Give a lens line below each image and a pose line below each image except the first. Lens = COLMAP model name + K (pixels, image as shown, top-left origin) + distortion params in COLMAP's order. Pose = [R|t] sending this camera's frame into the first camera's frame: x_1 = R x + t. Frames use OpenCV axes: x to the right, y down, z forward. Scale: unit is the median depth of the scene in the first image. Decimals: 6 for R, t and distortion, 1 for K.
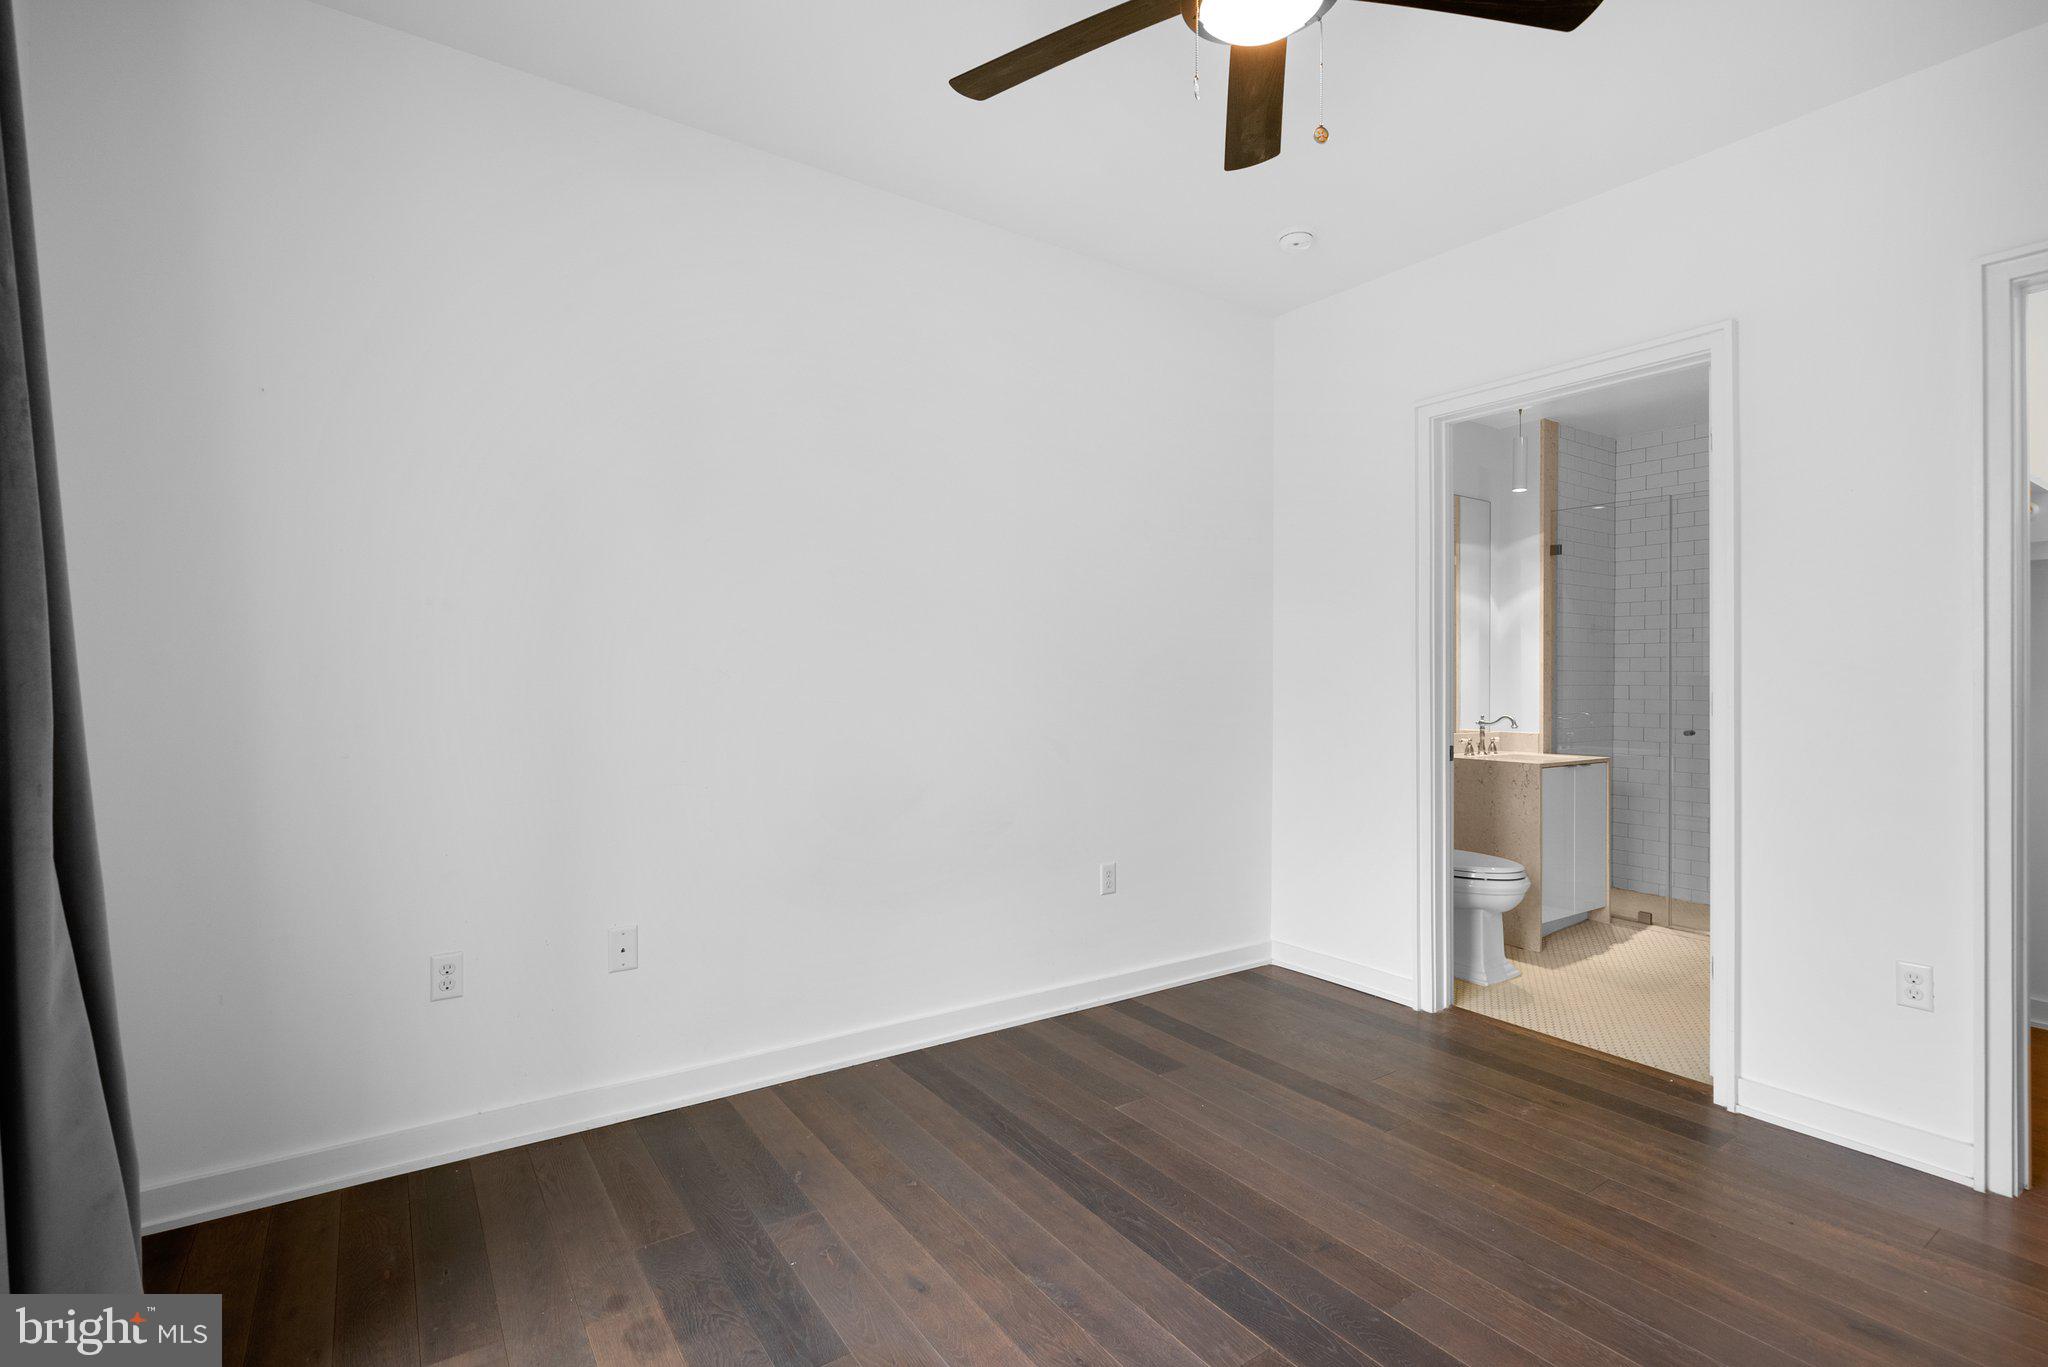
lens RADIAL K [[935.5, 0, 1029.1], [0, 935.5, 678.1], [0, 0, 1]] dist [-0.009224, 0.002851]
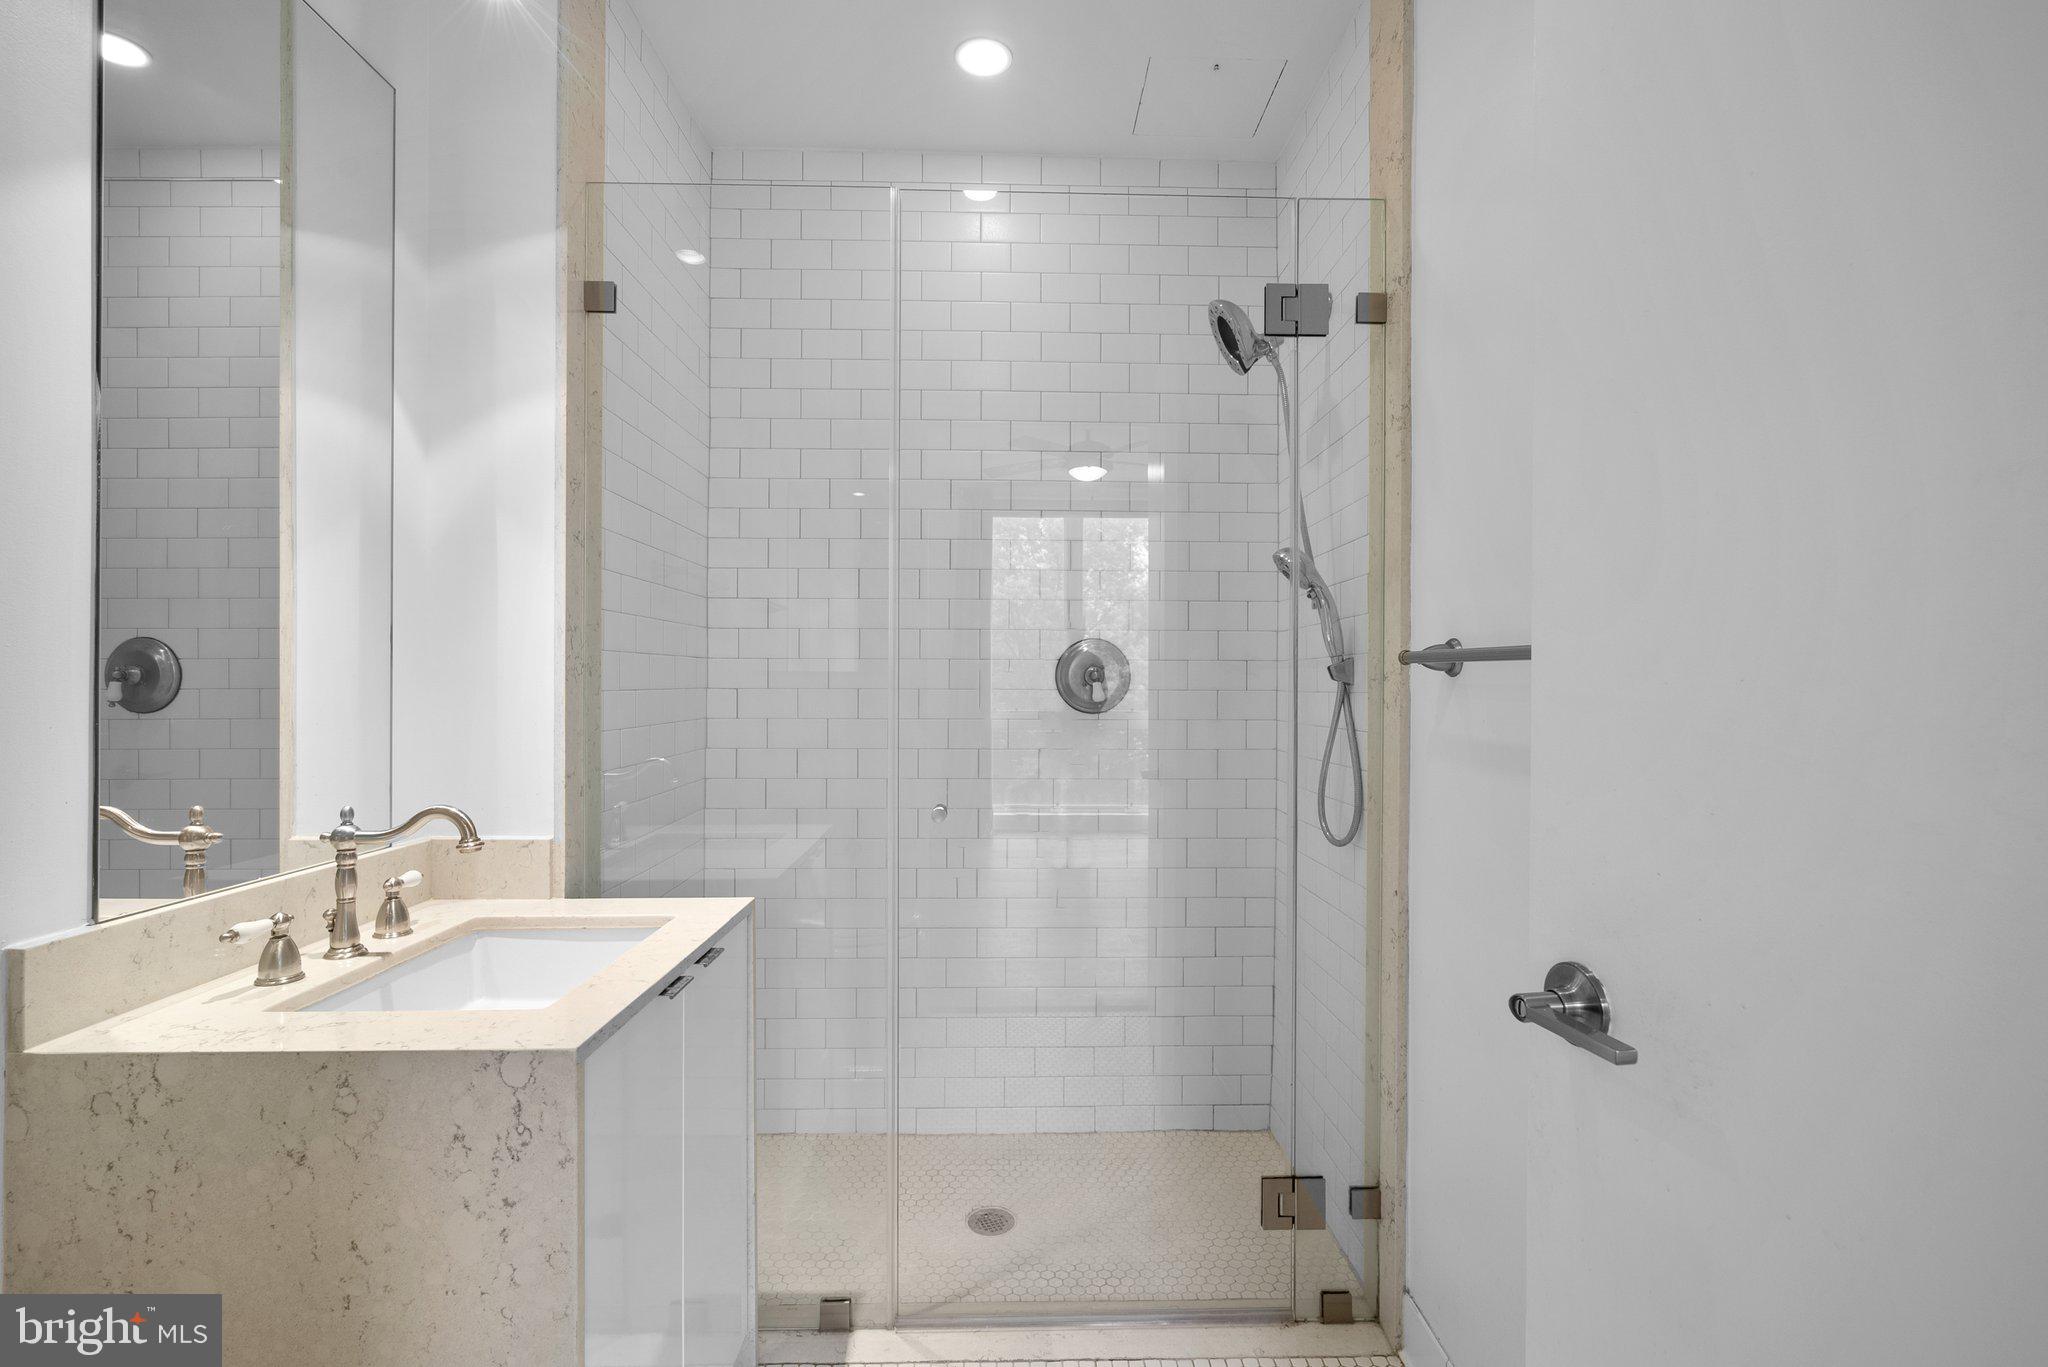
lens RADIAL K [[935.5, 0, 1027.4], [0, 935.5, 680.0], [0, 0, 1]] dist [-0.009224, 0.002851]
pose [[0.544527, -0.000625, 0.838743, 0.353450], [-0.002366, 0.999995, 0.002280, 0.002387], [-0.838740, -0.003226, 0.544523, 0.664375]]
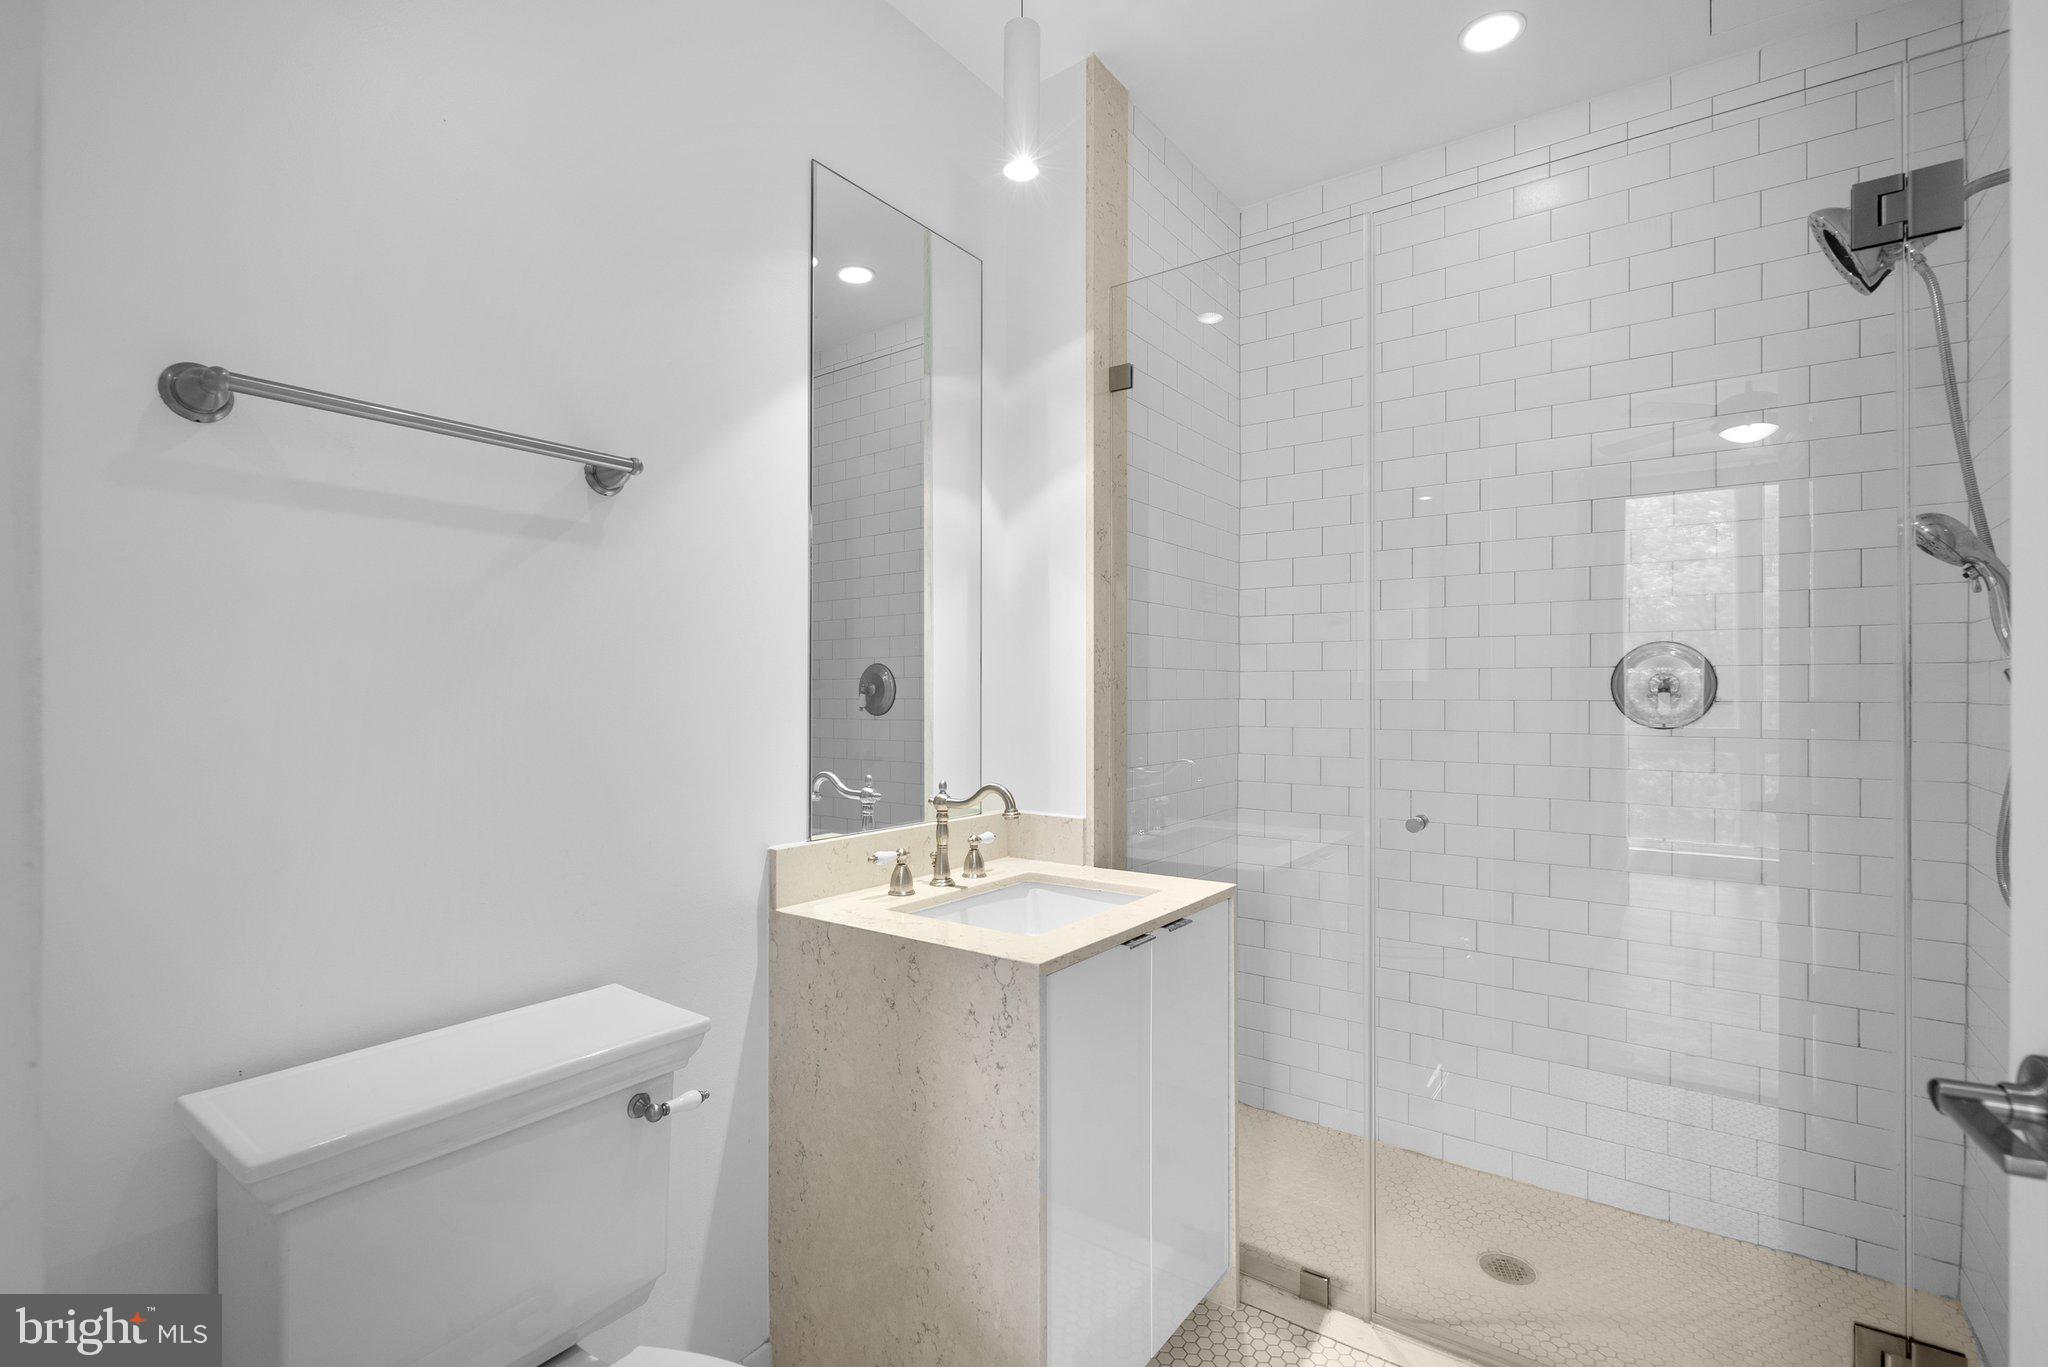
lens RADIAL K [[935.5, 0, 1014.4], [0, 935.5, 690.8], [0, 0, 1]] dist [-0.009224, 0.002851]
pose [[0.943034, -0.002364, 0.332688, 0.370536], [0.002251, 0.999997, 0.000727, 0.002690], [-0.332689, 0.000064, 0.943037, 0.605514]]
